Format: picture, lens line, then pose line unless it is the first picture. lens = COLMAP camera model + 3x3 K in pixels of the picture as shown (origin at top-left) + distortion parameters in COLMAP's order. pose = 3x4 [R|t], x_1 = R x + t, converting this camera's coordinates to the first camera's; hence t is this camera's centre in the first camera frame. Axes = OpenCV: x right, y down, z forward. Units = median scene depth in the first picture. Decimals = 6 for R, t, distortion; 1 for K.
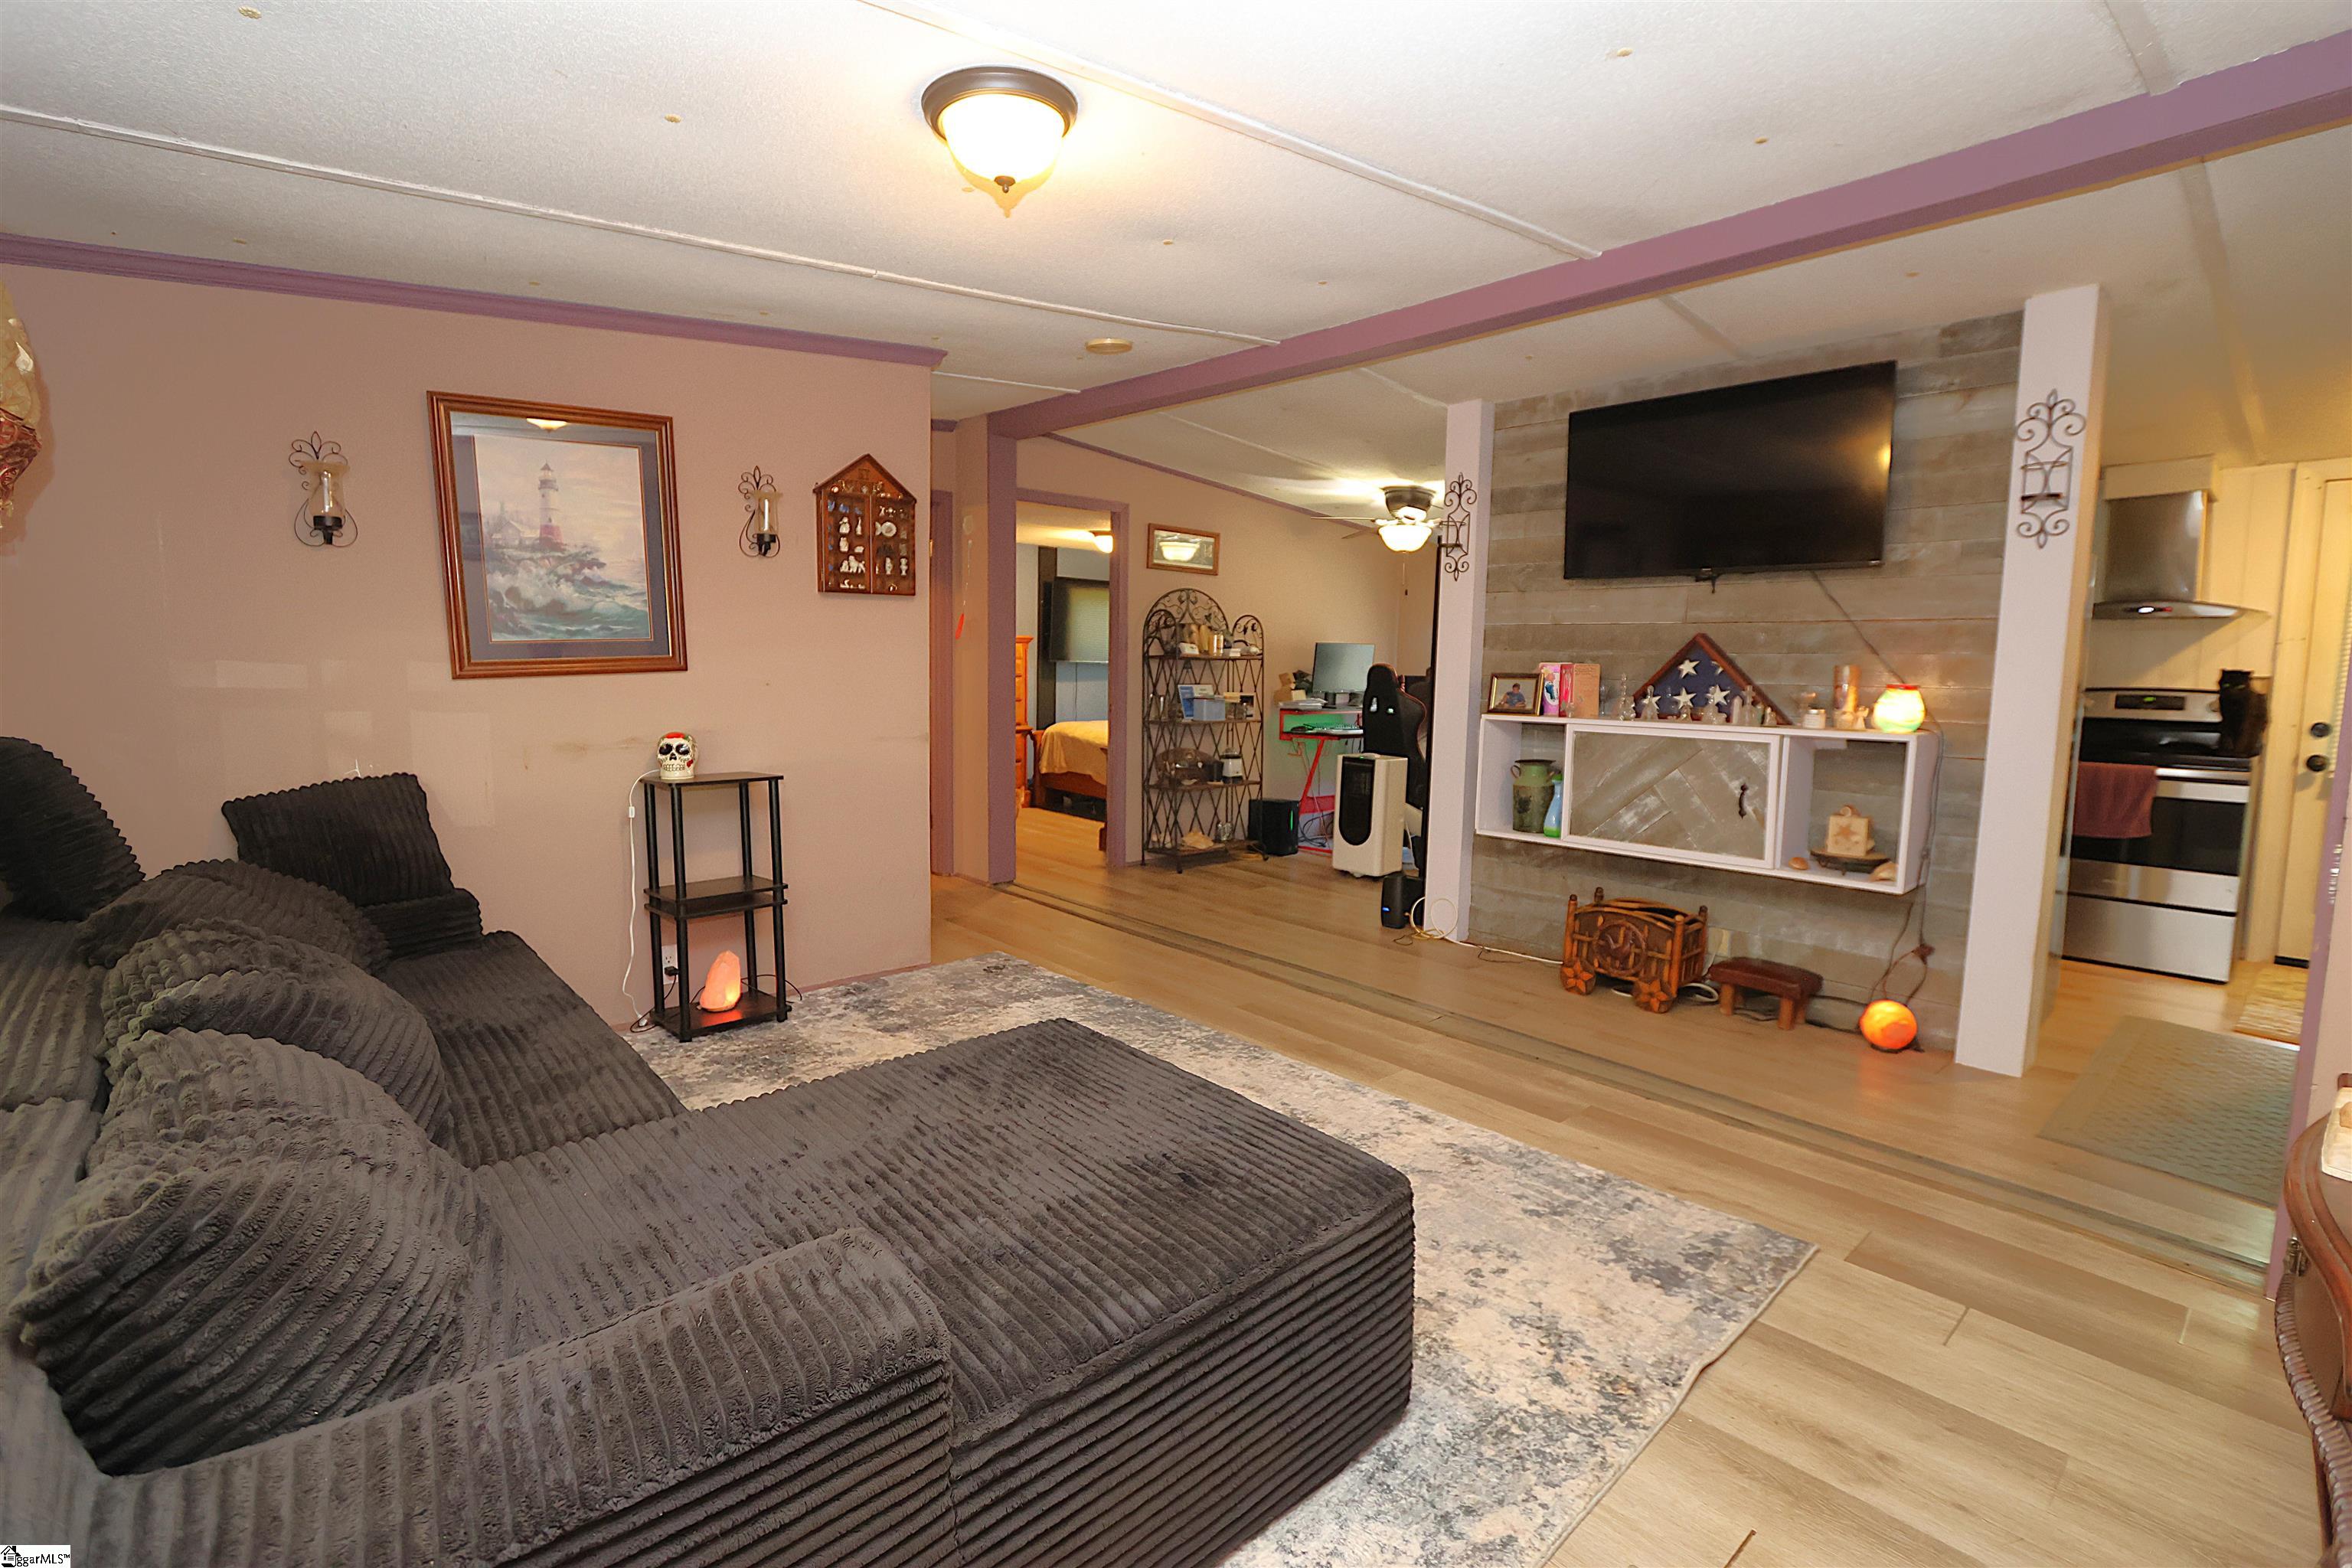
lens RADIAL K [[1076.1, 0, 1173.8], [0, 1076.1, 779.3], [0, 0, 1]] dist [-0.019509, 0.001127]
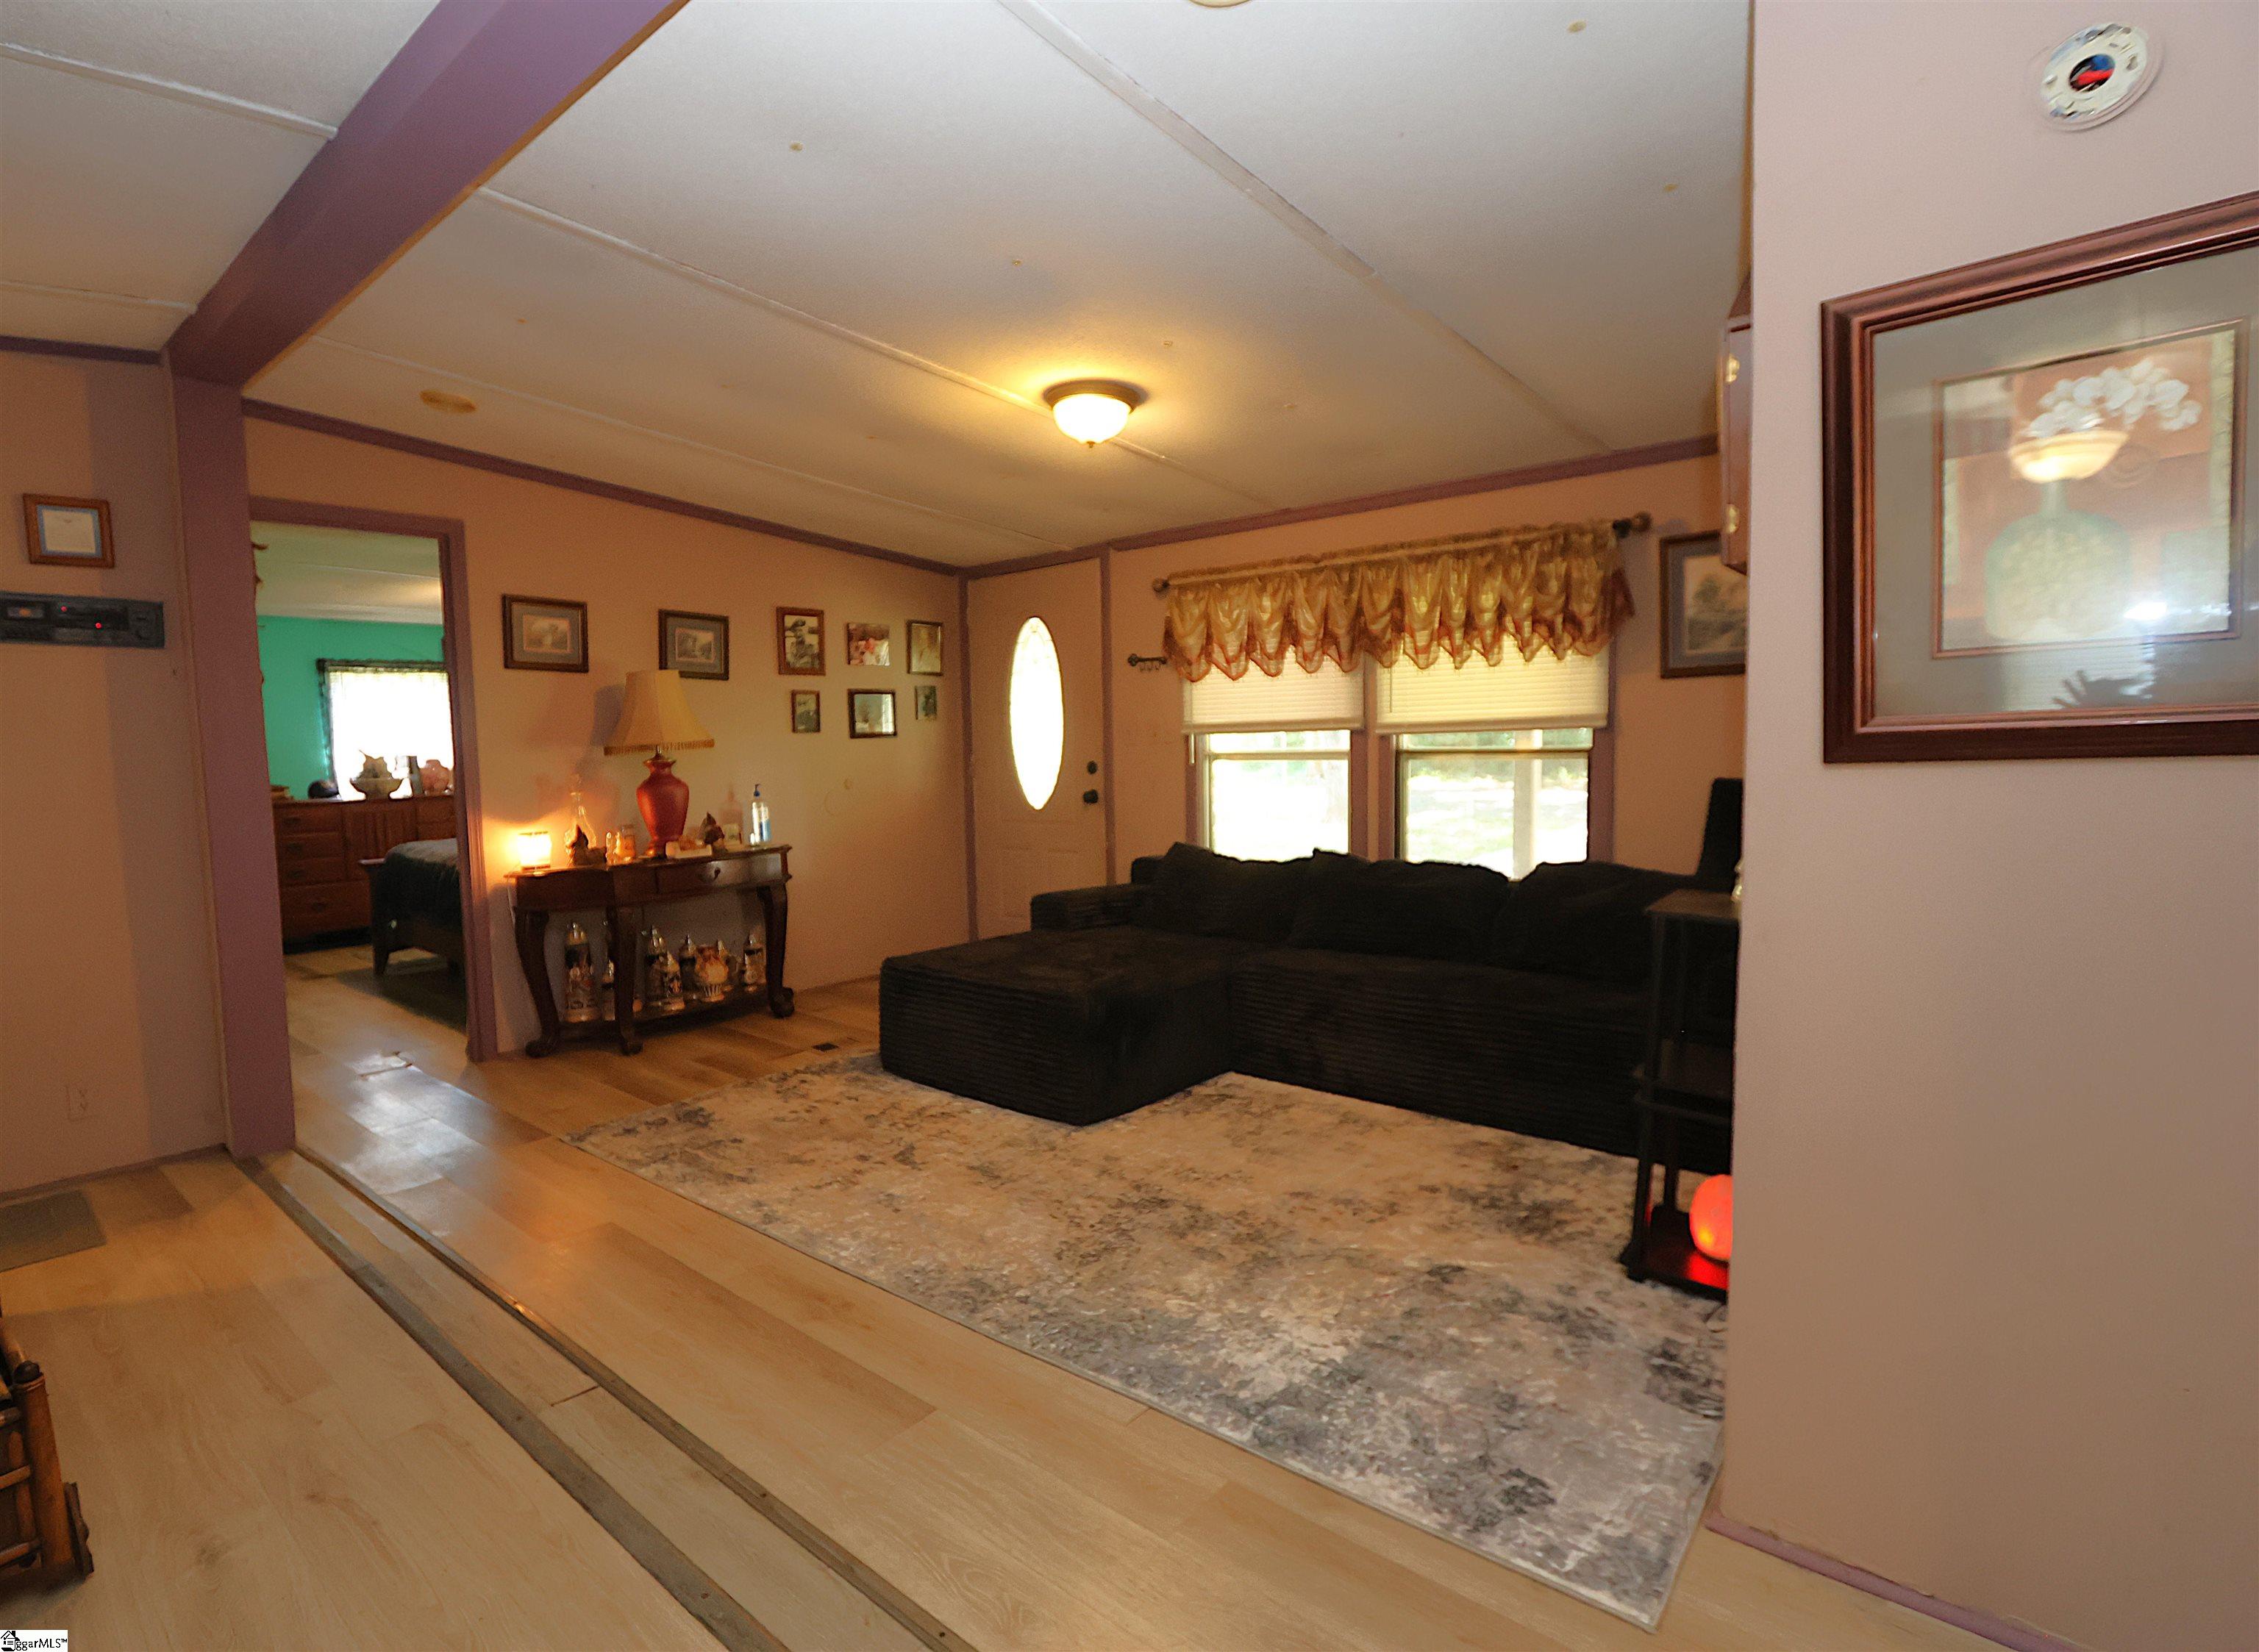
lens RADIAL K [[1125.5, 0, 1023.3], [0, 1125.5, 822.6], [0, 0, 1]] dist [-0.019835, 0.000491]
pose [[-0.995375, 0.016269, -0.094679, 0.066038], [-0.001346, 0.983096, 0.183085, -0.171385], [0.096057, 0.182366, -0.978527, 1.567761]]
